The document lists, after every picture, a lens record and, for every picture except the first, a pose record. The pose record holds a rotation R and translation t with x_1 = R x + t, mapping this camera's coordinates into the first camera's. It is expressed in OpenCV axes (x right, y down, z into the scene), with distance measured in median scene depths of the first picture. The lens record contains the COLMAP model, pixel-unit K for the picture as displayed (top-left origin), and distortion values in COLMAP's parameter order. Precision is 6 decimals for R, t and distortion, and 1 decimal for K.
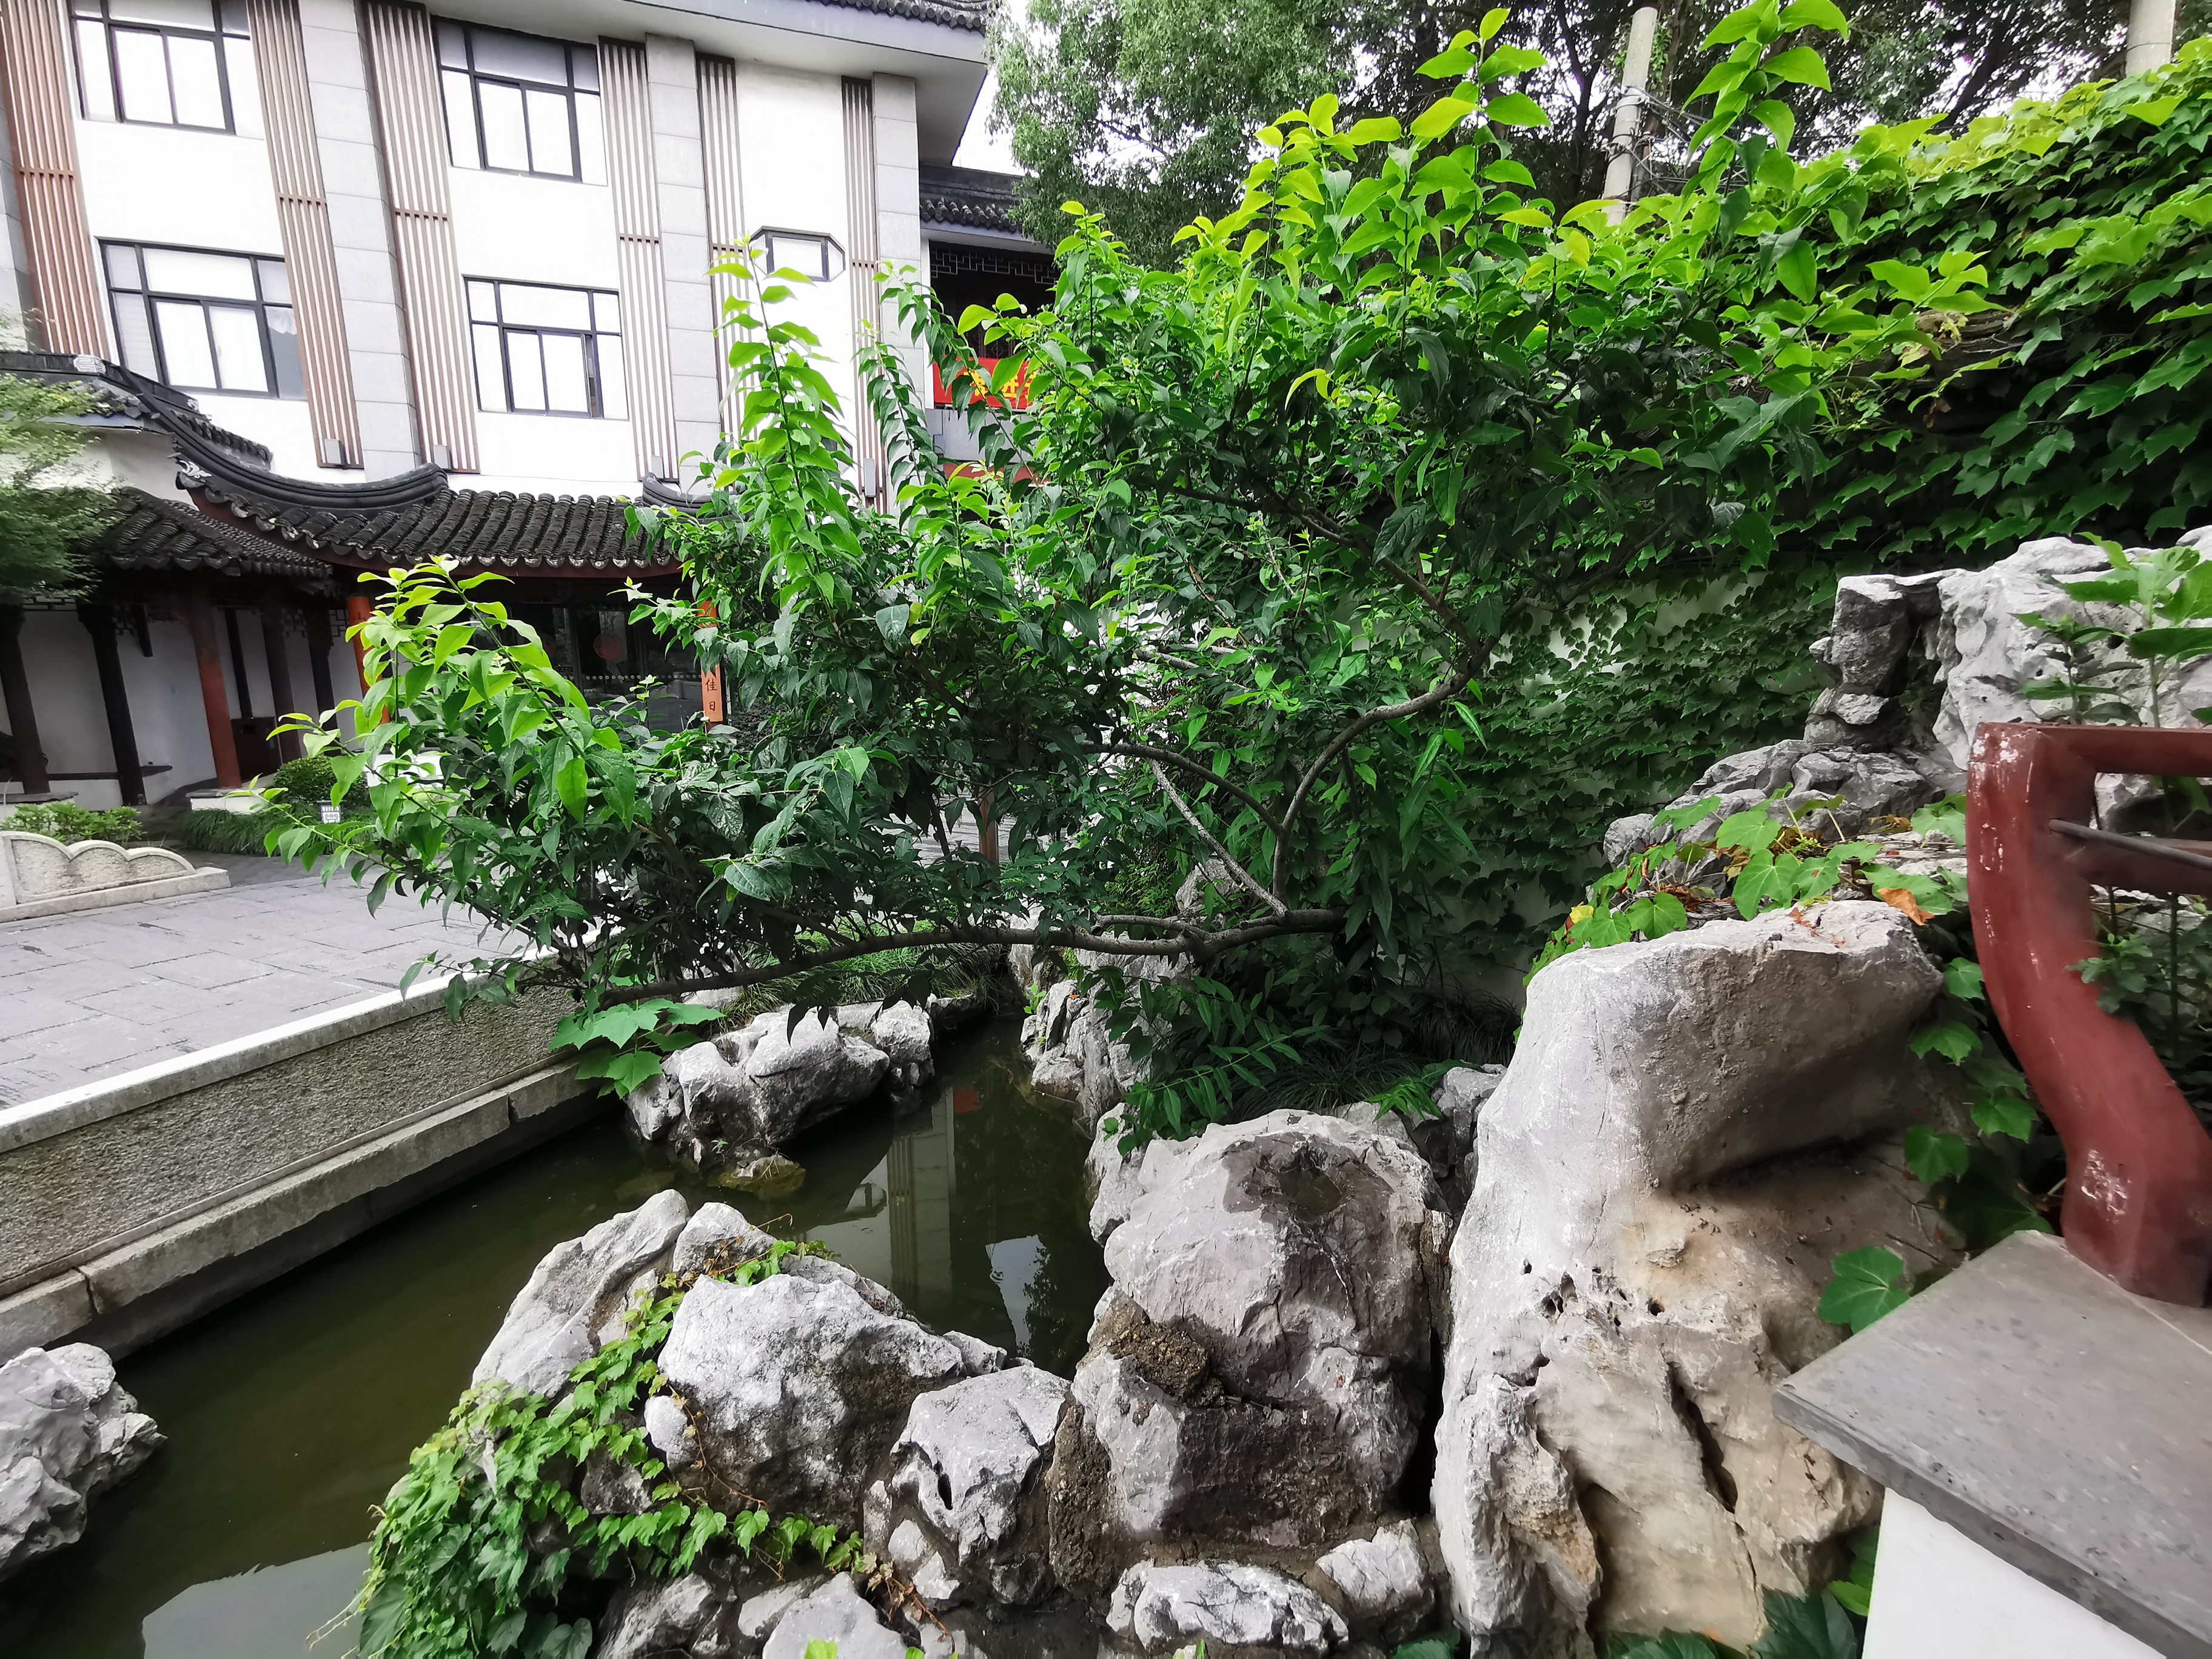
lens RADIAL K [[1008.6, 0, 1114.2], [0, 1008.6, 835.0], [0, 0, 1]] dist [0.014511, -0.001156]
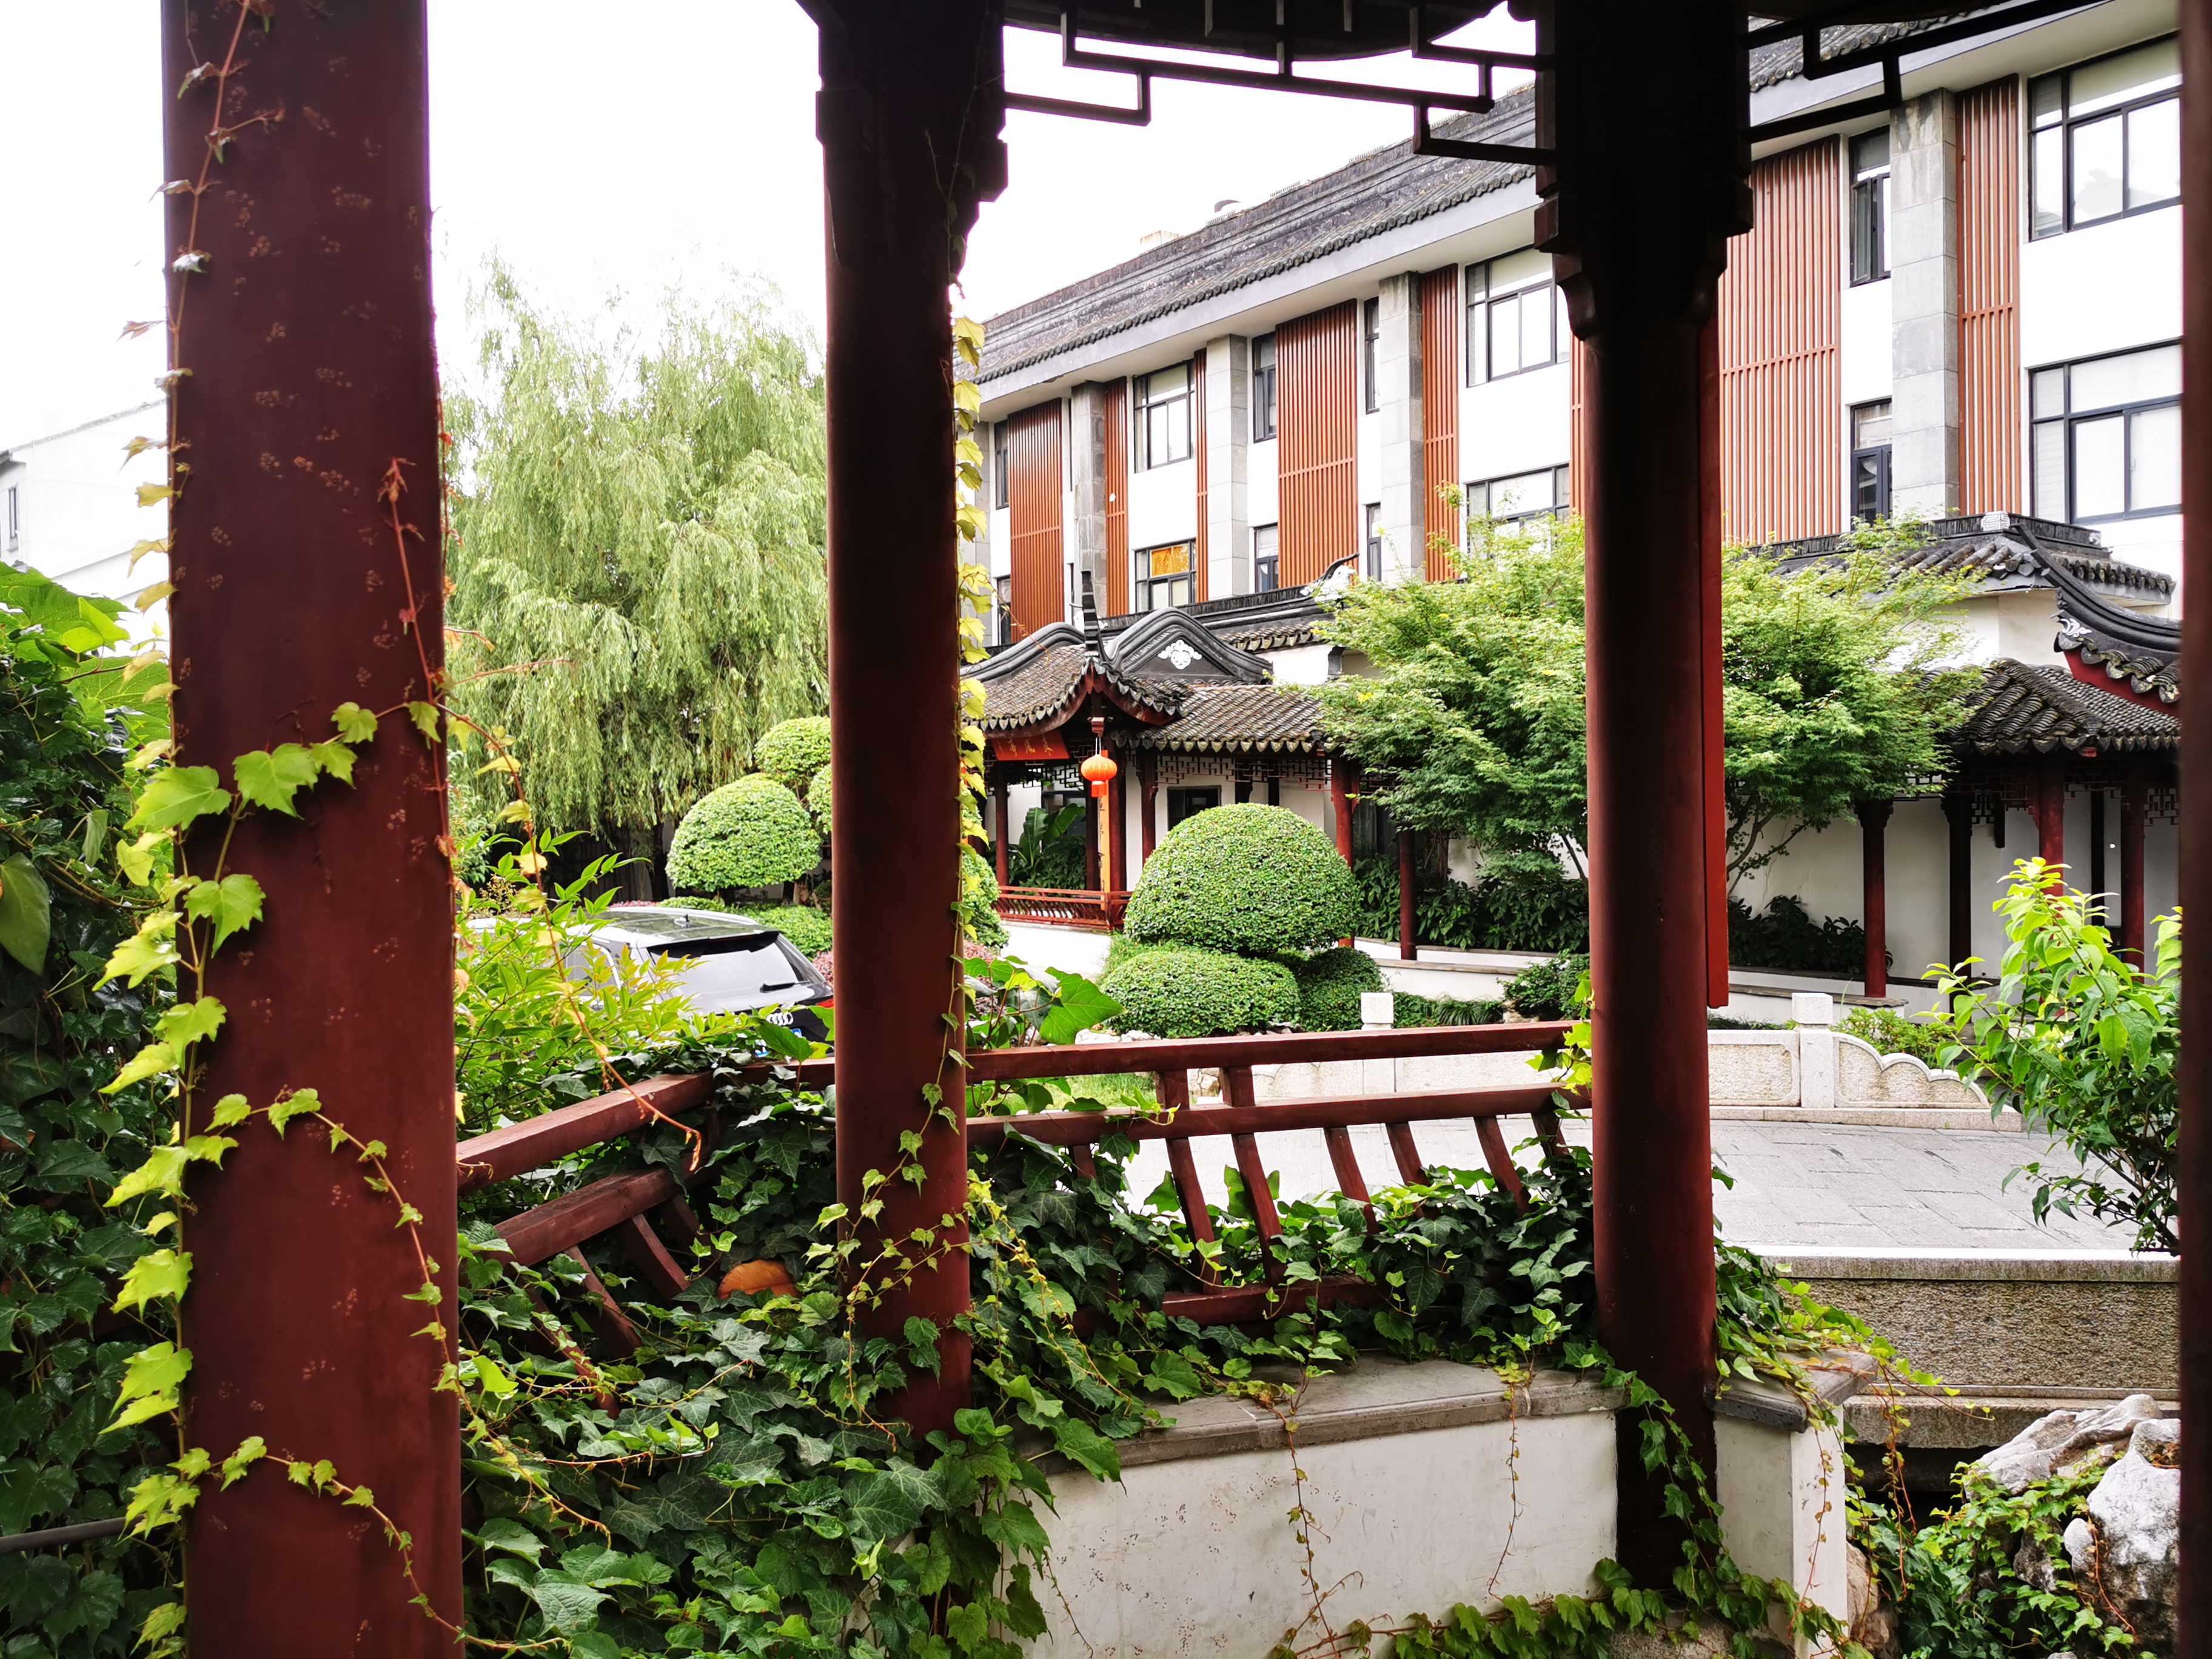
lens RADIAL K [[1696.5, 0, 1109.2], [0, 1696.5, 832.1], [0, 0, 1]] dist [-0.010245, 0.003983]
pose [[0.313973, 0.009534, -0.949384, 0.188265], [-0.171203, 0.984127, -0.046737, 0.002258], [0.933868, 0.177212, 0.310622, -0.151615]]
